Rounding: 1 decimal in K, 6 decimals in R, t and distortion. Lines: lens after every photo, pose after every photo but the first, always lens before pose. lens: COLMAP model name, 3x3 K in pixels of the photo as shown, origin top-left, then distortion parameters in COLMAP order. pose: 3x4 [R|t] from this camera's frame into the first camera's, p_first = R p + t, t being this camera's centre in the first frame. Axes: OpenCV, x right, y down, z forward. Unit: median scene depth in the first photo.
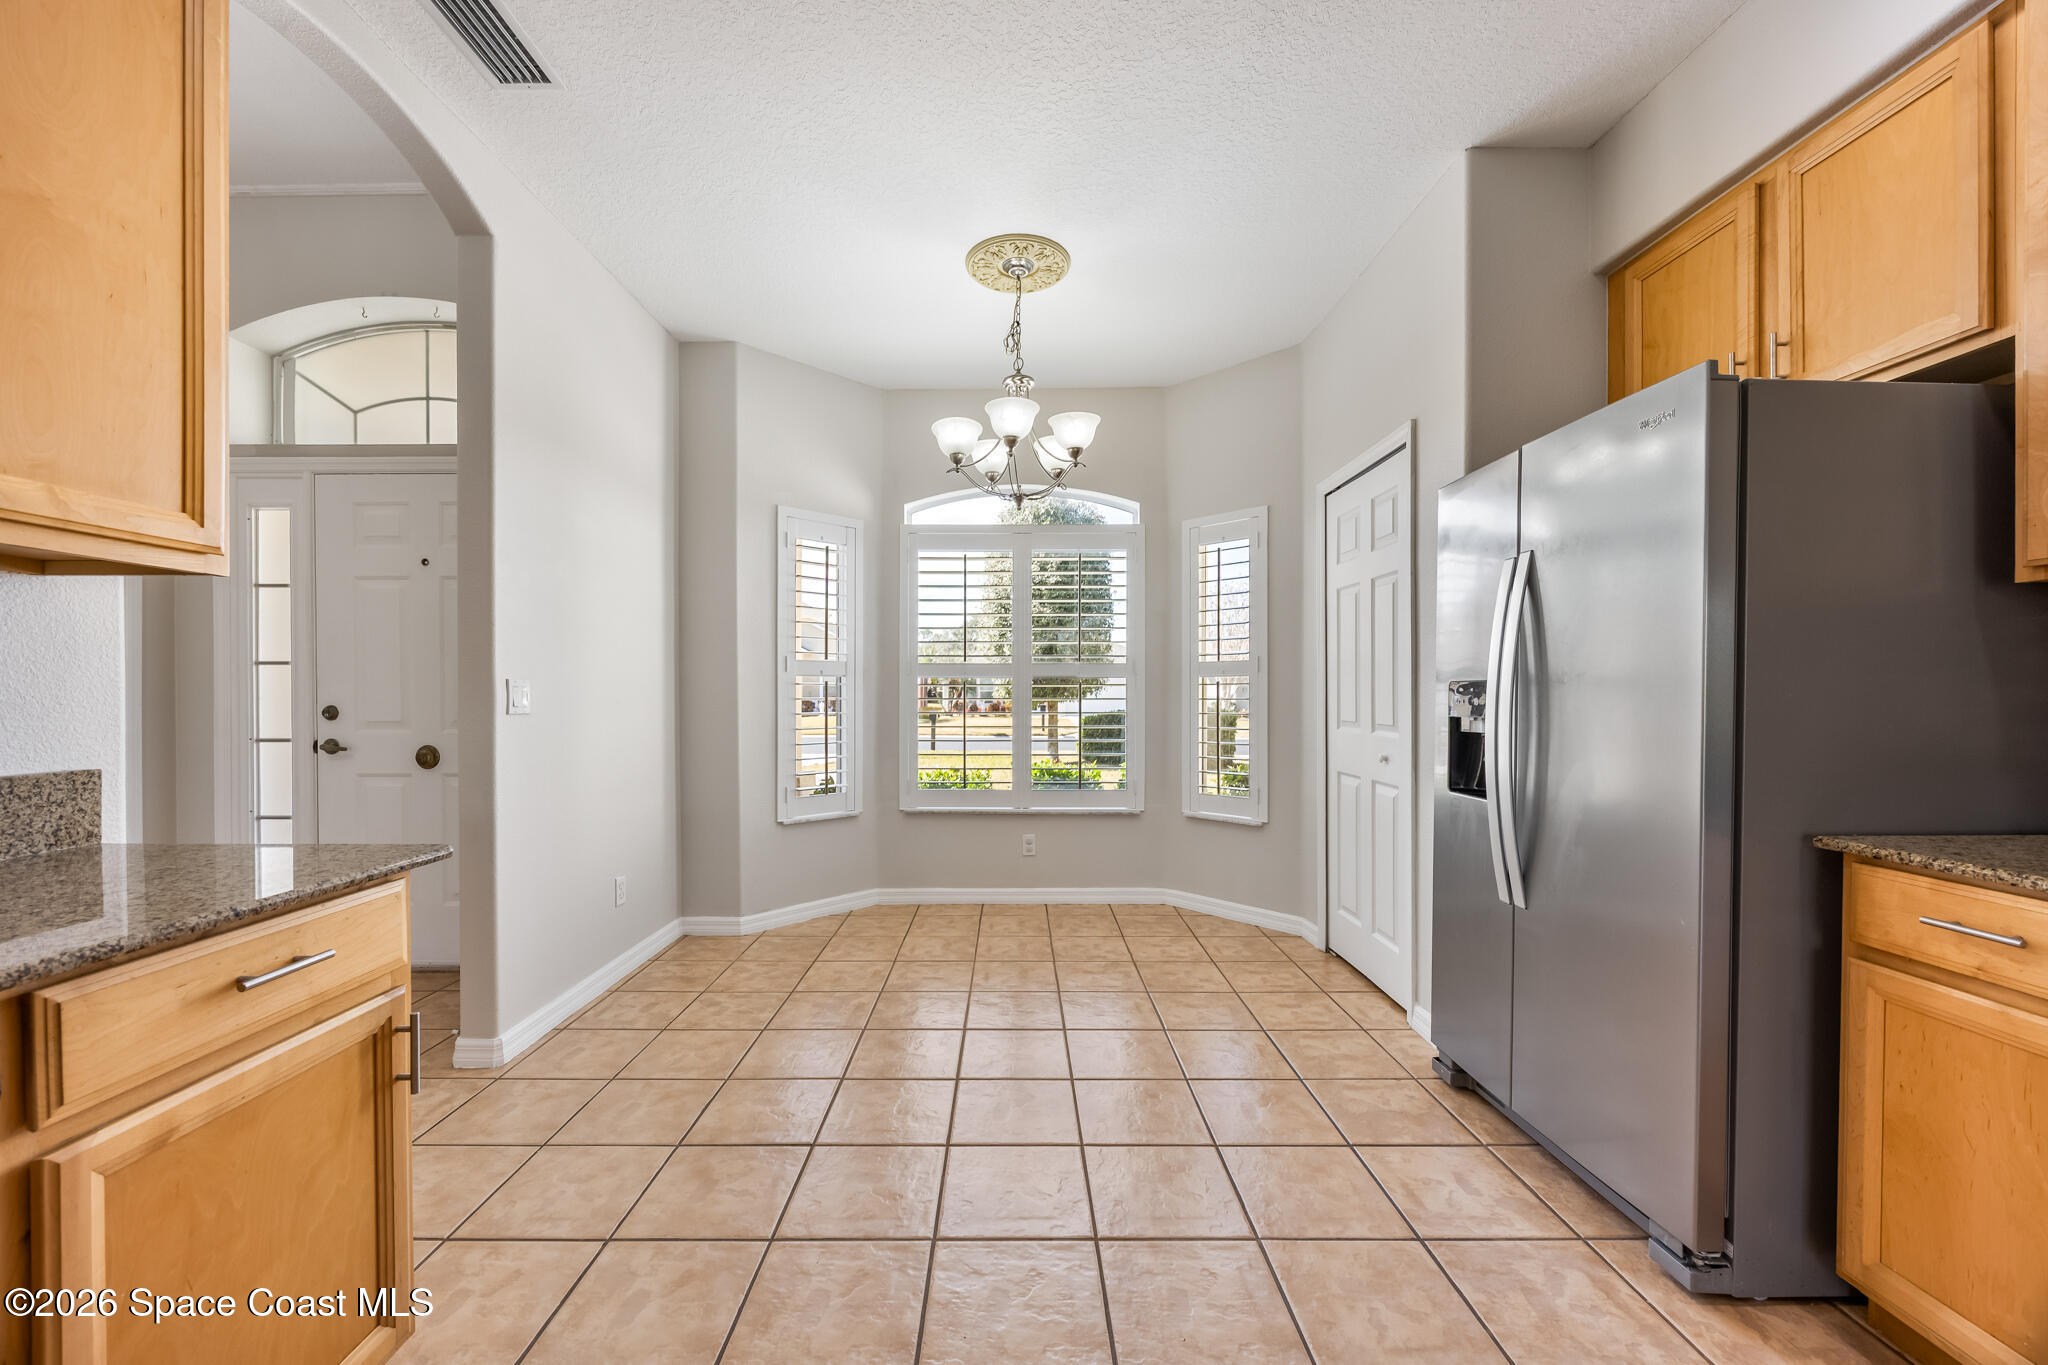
lens RADIAL K [[787.7, 0, 1024.1], [0, 787.7, 700.7], [0, 0, 1]] dist [-0.004185, -0.000286]
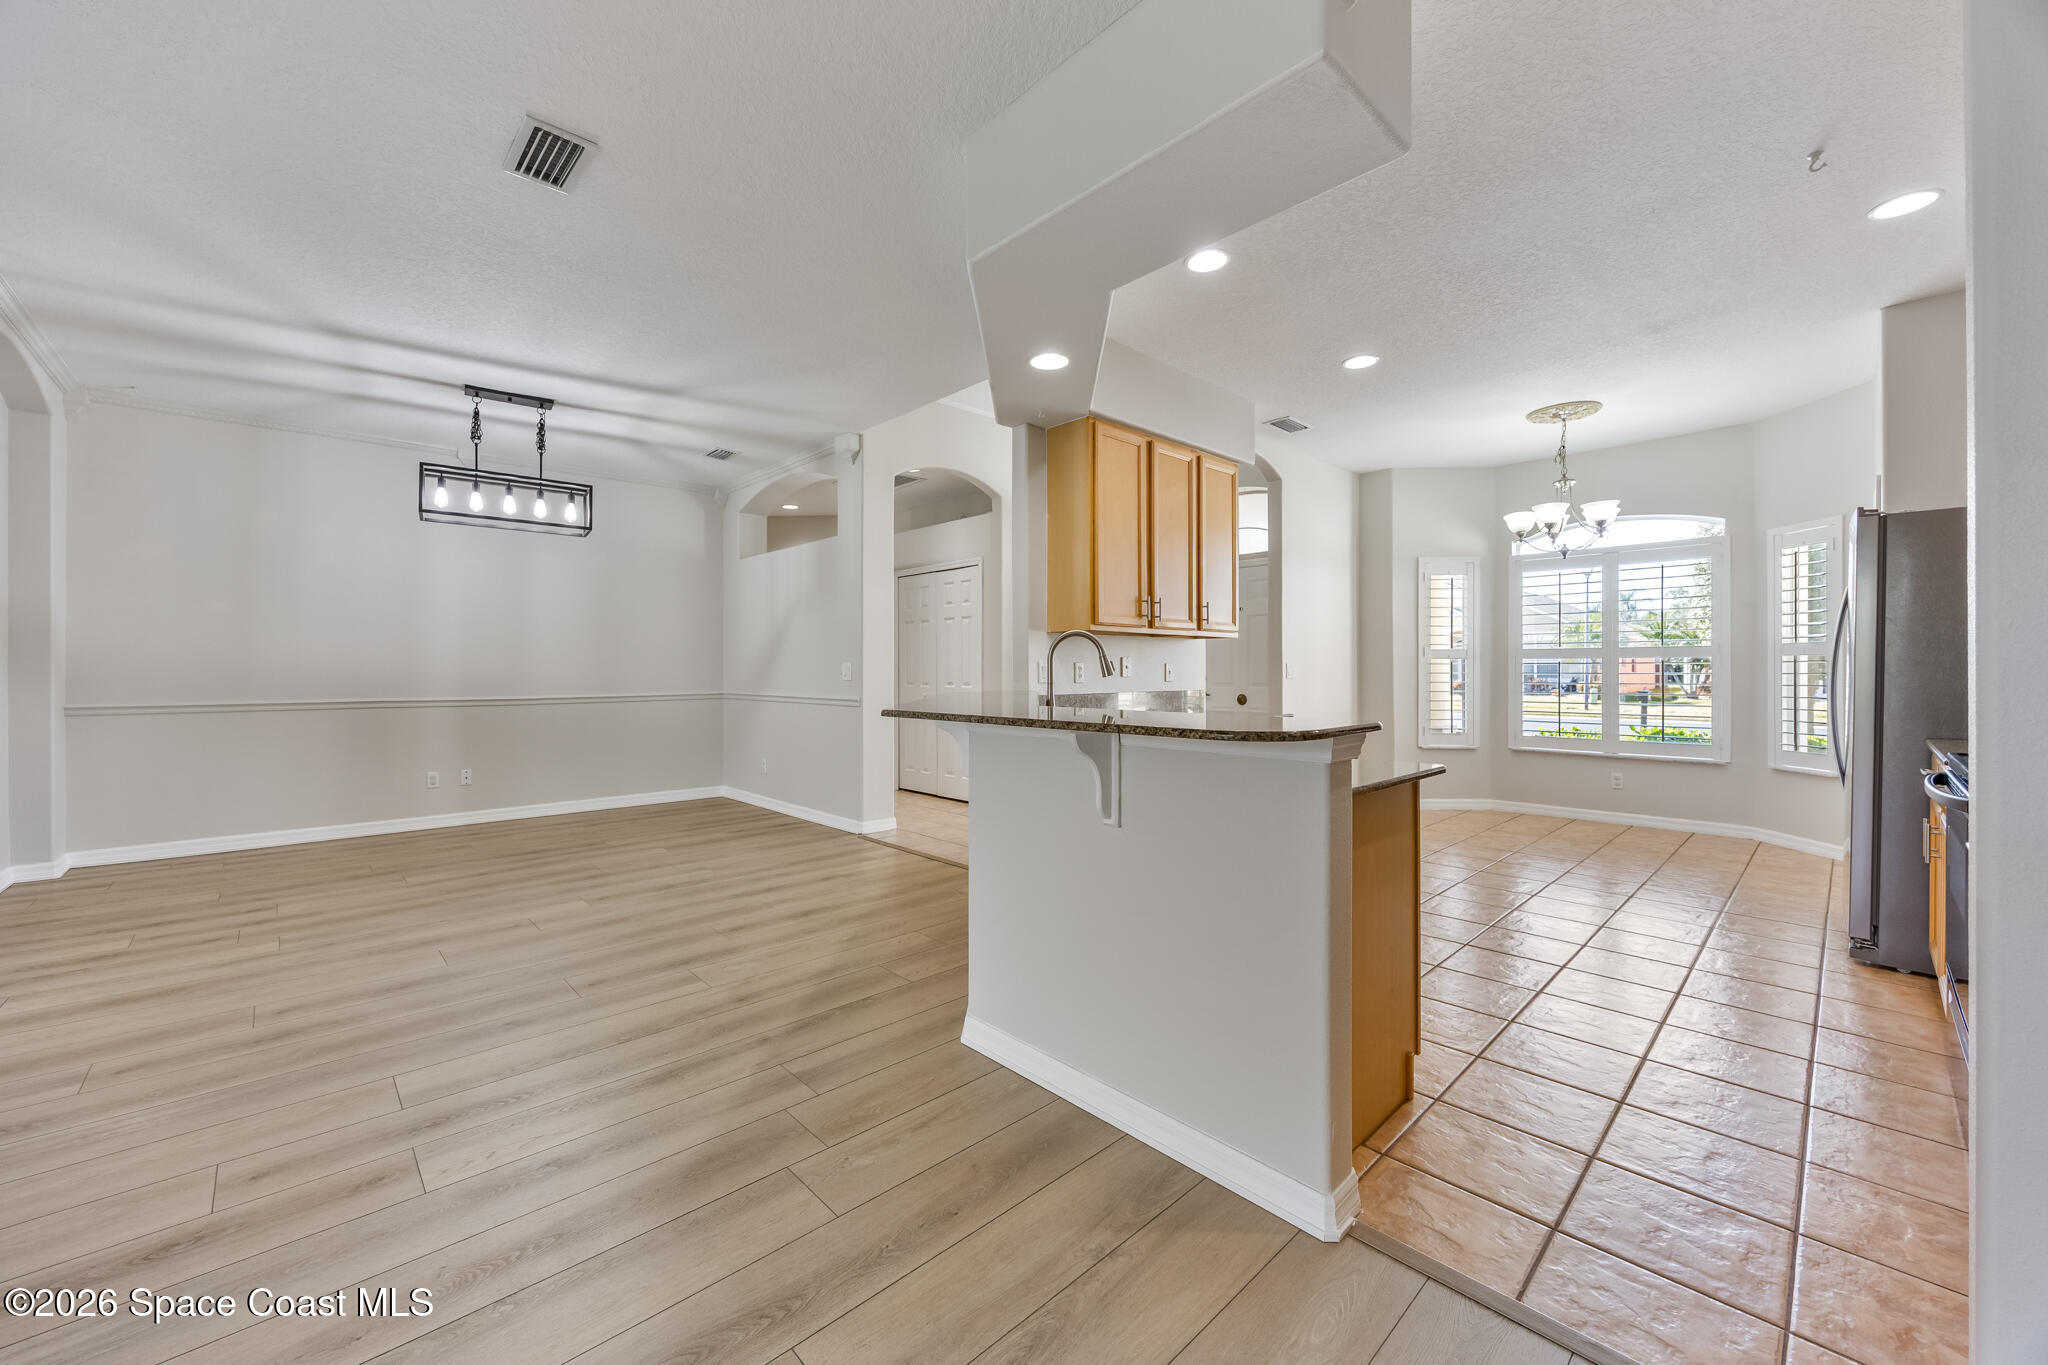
lens RADIAL K [[787.7, 0, 1021.3], [0, 787.7, 668.5], [0, 0, 1]] dist [-0.004185, -0.000286]
pose [[0.688691, -0.004702, -0.725040, 0.289433], [-0.003325, 0.999948, -0.009642, 0.006088], [0.725047, 0.009051, 0.688640, -0.697863]]
